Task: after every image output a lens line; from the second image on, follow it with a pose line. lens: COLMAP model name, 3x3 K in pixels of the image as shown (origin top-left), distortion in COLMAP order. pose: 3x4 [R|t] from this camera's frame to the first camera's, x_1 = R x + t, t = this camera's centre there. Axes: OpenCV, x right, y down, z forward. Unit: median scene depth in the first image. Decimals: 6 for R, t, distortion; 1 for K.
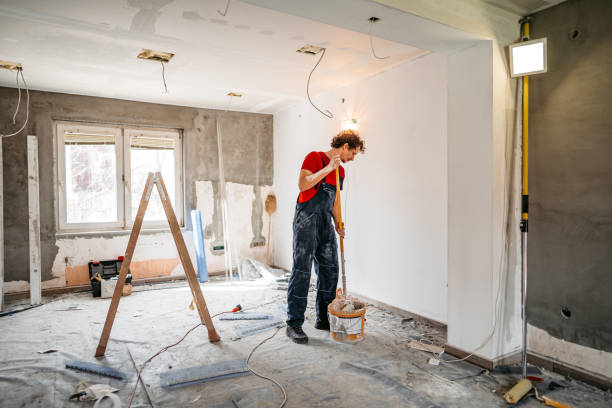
lens RADIAL K [[417.2, 0, 306.0], [0, 417.2, 204.0], [0, 0, 1]] dist [-0.028029, 0.039377]
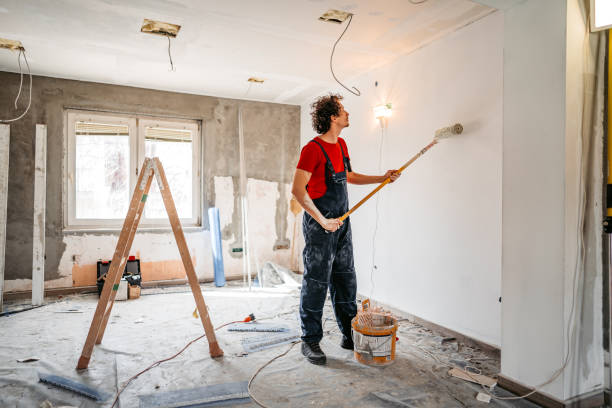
lens RADIAL K [[422.9, 0, 306.0], [0, 422.9, 204.0], [0, 0, 1]] dist [-0.028622, 0.040400]
pose [[0.995835, 0.014398, -0.090026, 0.026039], [-0.015818, 0.999761, -0.015078, 0.020175], [0.089787, 0.016439, 0.995825, 0.110060]]
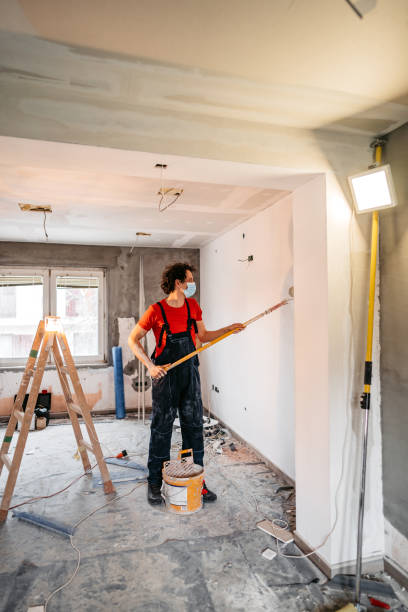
lens RADIAL K [[417.2, 0, 204.0], [0, 417.2, 306.0], [0, 0, 1]] dist [-0.028029, 0.039377]
pose [[0.964329, -0.003392, -0.264684, 0.255230], [-0.007654, 0.999142, -0.040691, -0.054012], [0.264595, 0.041266, 0.963476, 0.085973]]
